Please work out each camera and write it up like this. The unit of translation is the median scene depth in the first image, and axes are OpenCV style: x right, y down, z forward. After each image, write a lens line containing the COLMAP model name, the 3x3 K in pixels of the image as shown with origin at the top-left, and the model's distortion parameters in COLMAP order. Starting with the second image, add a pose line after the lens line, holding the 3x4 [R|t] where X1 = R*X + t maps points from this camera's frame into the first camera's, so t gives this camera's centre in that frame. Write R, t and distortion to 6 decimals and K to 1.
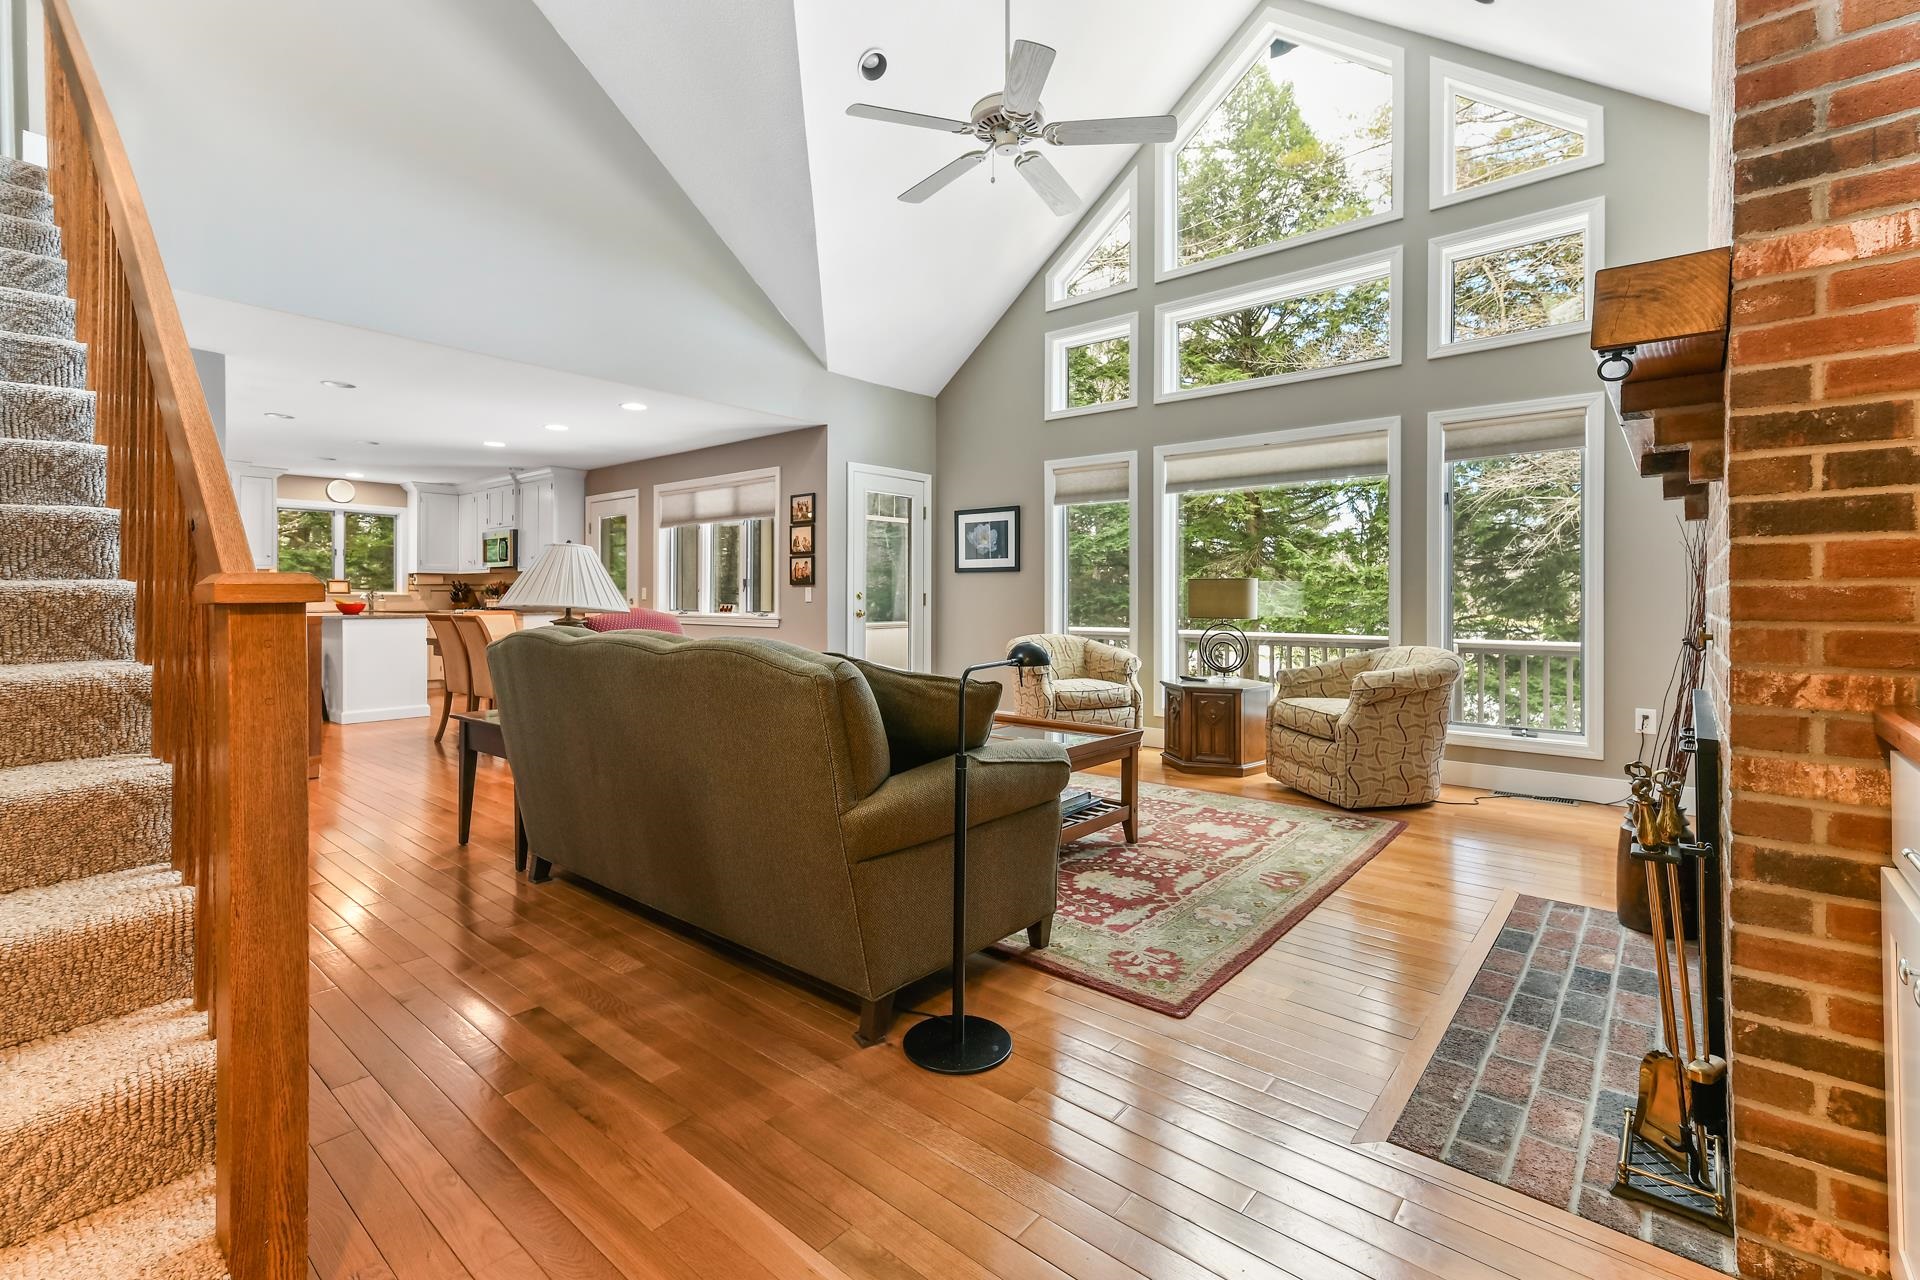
lens RADIAL K [[849.1, 0, 965.1], [0, 849.1, 594.8], [0, 0, 1]] dist [0.005963, 0.001038]
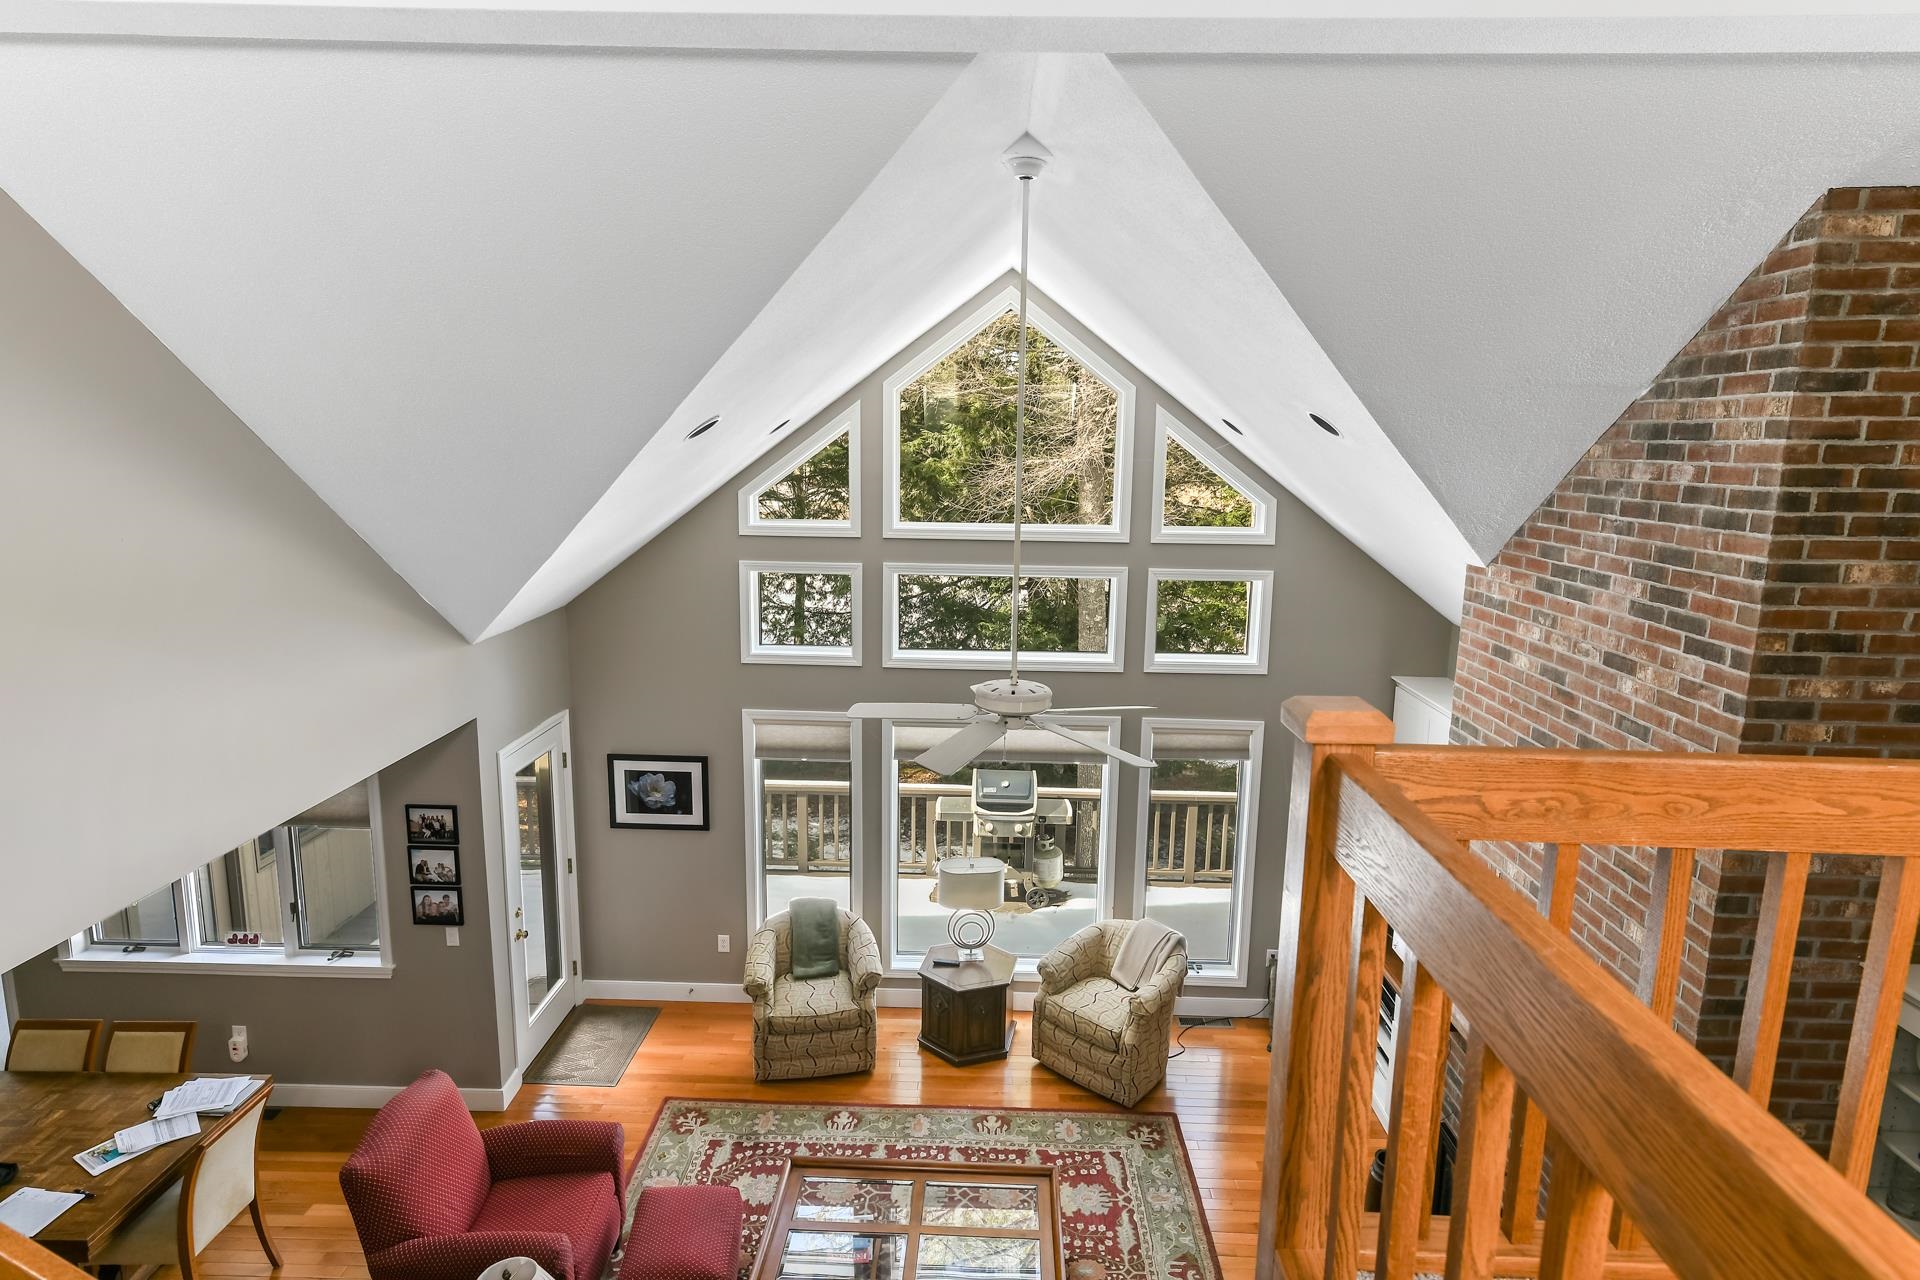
lens RADIAL K [[1025.9, 0, 971.1], [0, 1025.9, 608.5], [0, 0, 1]] dist [0.013741, 0.000068]
pose [[0.778888, -0.093647, 0.620133, -0.377897], [-0.017619, 0.985132, 0.170895, -0.460961], [-0.626916, -0.144034, 0.765657, 0.076600]]
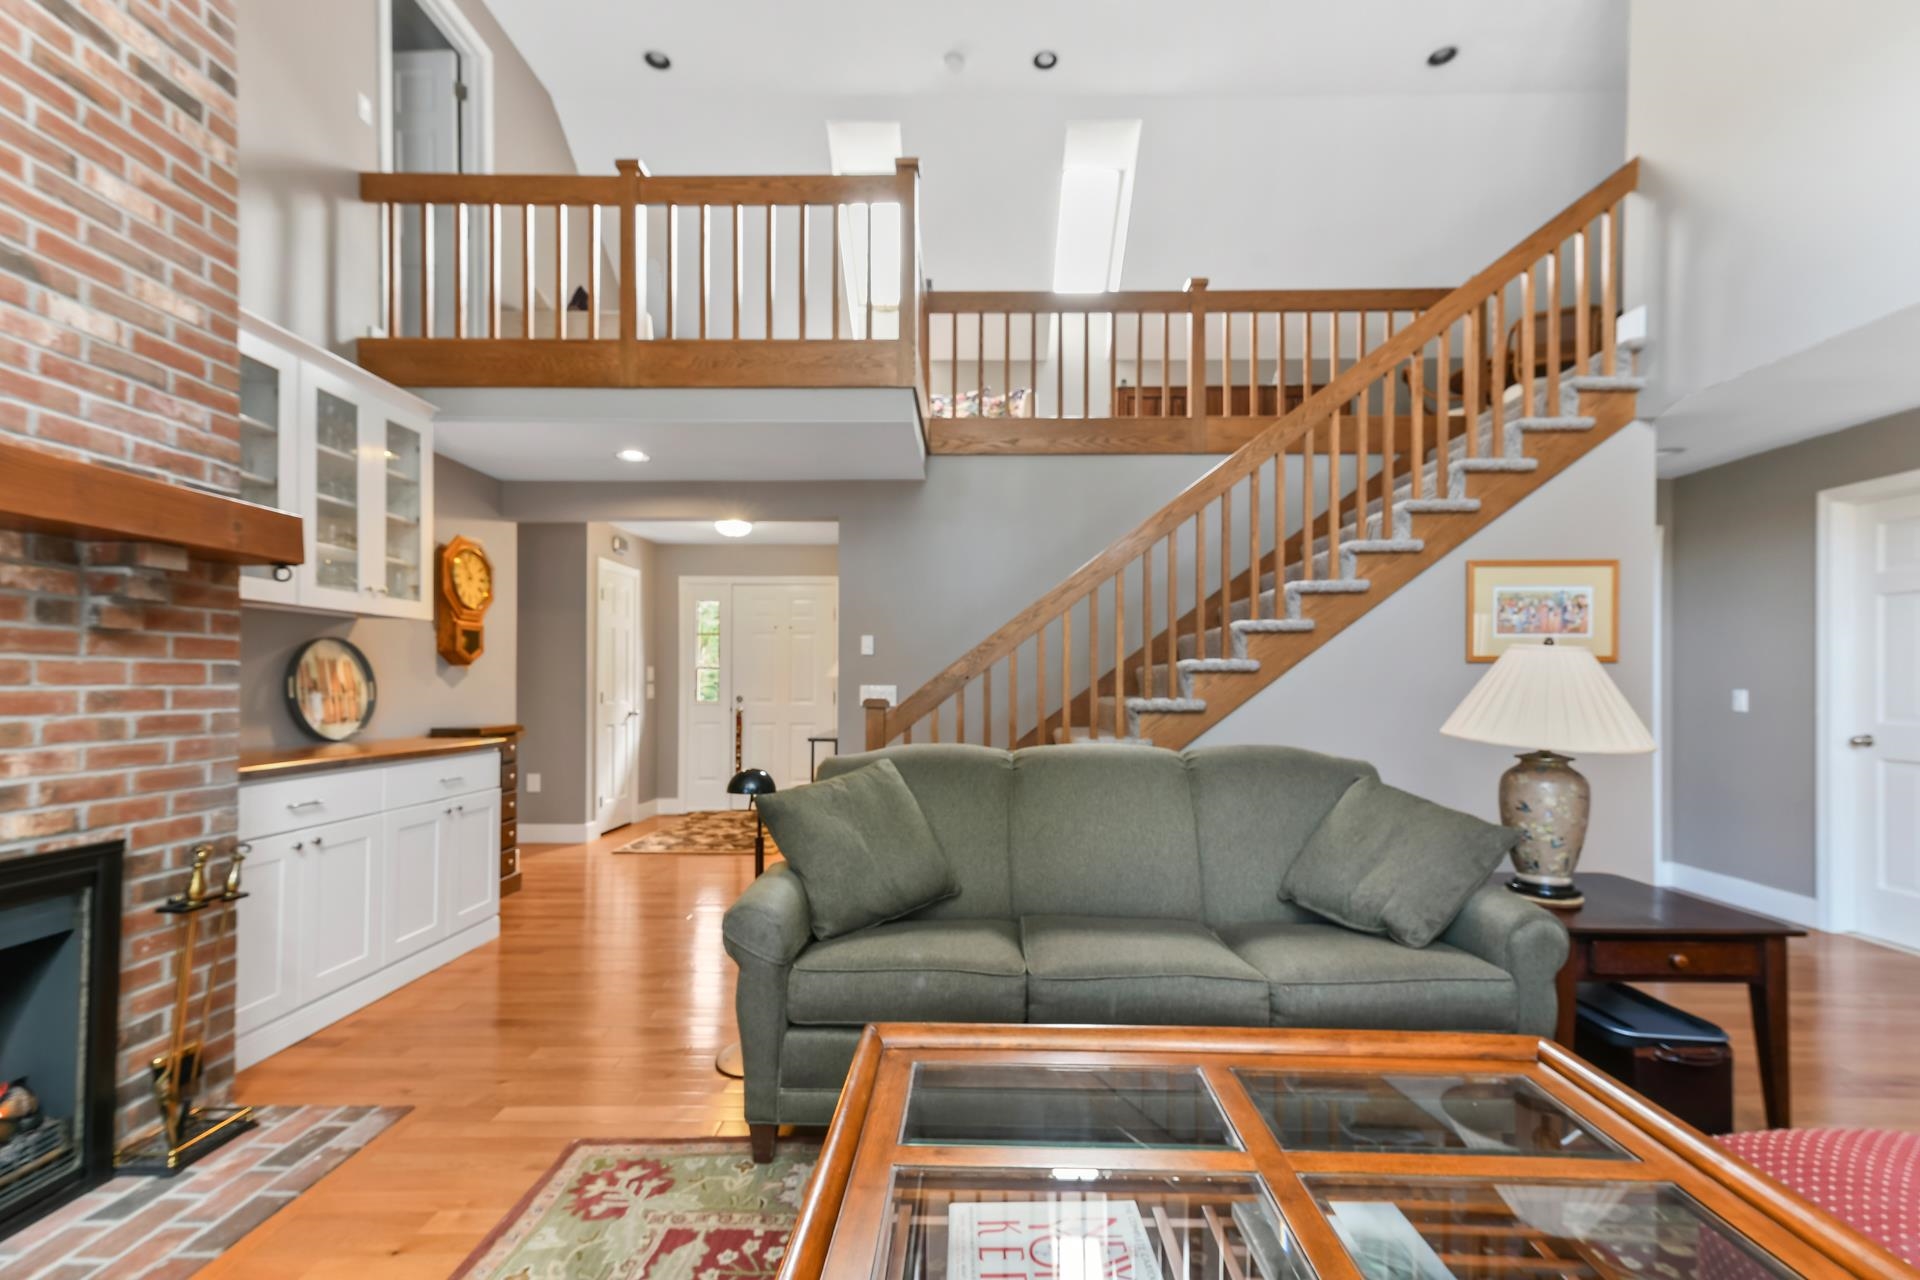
lens RADIAL K [[849.1, 0, 982.1], [0, 849.1, 680.2], [0, 0, 1]] dist [0.005963, 0.001038]
pose [[-0.767334, -0.007770, -0.641201, 0.181274], [-0.002234, 0.999953, -0.009444, -0.014500], [0.641244, -0.005814, -0.767315, 0.706678]]
